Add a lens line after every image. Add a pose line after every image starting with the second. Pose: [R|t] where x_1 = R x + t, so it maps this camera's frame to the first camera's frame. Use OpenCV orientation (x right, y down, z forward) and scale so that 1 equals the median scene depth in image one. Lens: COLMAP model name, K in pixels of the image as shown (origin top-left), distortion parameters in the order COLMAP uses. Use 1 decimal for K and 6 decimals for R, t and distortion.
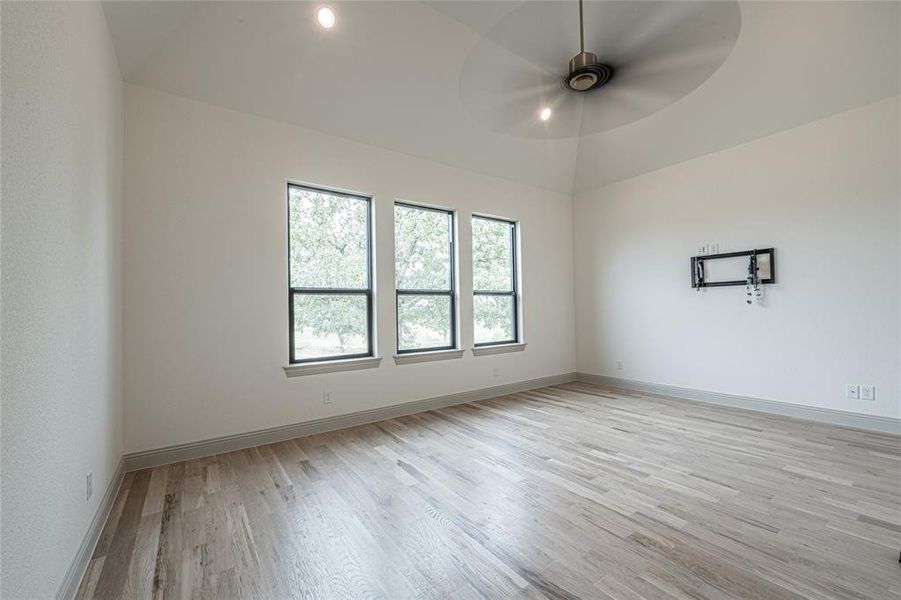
lens RADIAL K [[367.5, 0, 442.8], [0, 367.5, 300.9], [0, 0, 1]] dist [-0.001975, -0.000377]
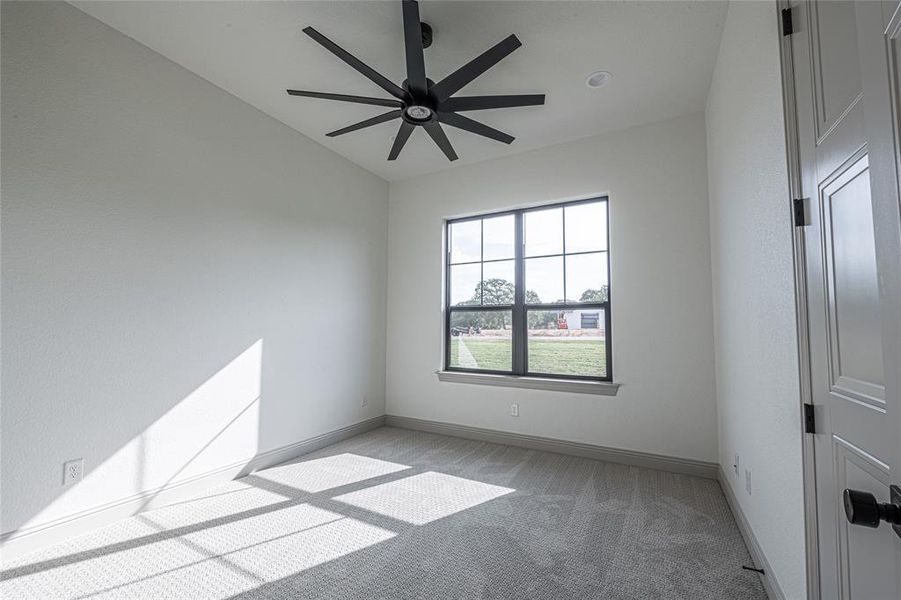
lens RADIAL K [[367.5, 0, 443.6], [0, 367.5, 299.8], [0, 0, 1]] dist [-0.001975, -0.000377]
pose [[0.443125, -0.046916, -0.895231, 0.645377], [0.009846, 0.998824, -0.047472, -0.000871], [0.896406, 0.012221, 0.443066, 0.450146]]
